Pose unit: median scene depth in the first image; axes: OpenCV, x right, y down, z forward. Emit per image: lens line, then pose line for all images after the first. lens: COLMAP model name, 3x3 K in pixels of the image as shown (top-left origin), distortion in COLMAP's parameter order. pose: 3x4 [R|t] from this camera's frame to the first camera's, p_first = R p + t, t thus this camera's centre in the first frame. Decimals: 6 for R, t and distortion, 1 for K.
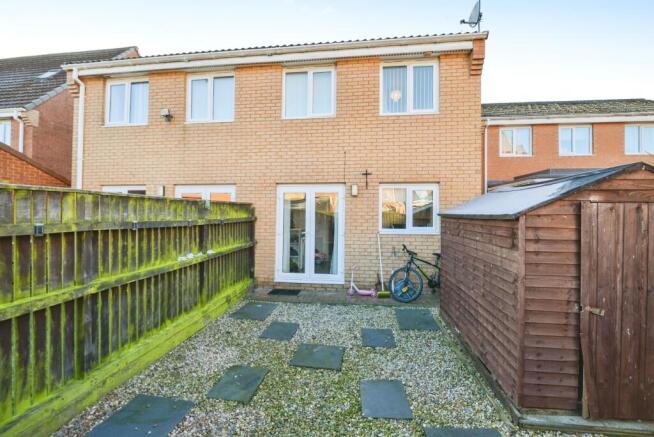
lens RADIAL K [[296.9, 0, 329.6], [0, 296.9, 209.3], [0, 0, 1]] dist [-0.013415, -0.000511]
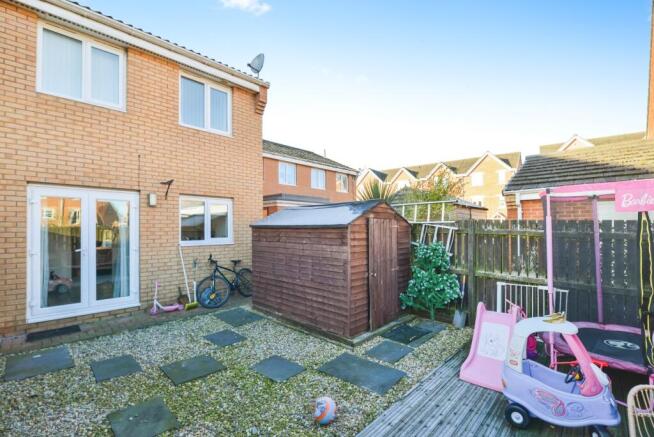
lens RADIAL K [[296.9, 0, 326.6], [0, 296.9, 223.5], [0, 0, 1]] dist [-0.013415, -0.000511]
pose [[0.589898, 0.008067, 0.807437, -0.353122], [-0.008218, 0.999958, -0.003987, 0.008499], [-0.807436, -0.004283, 0.589940, 0.038033]]
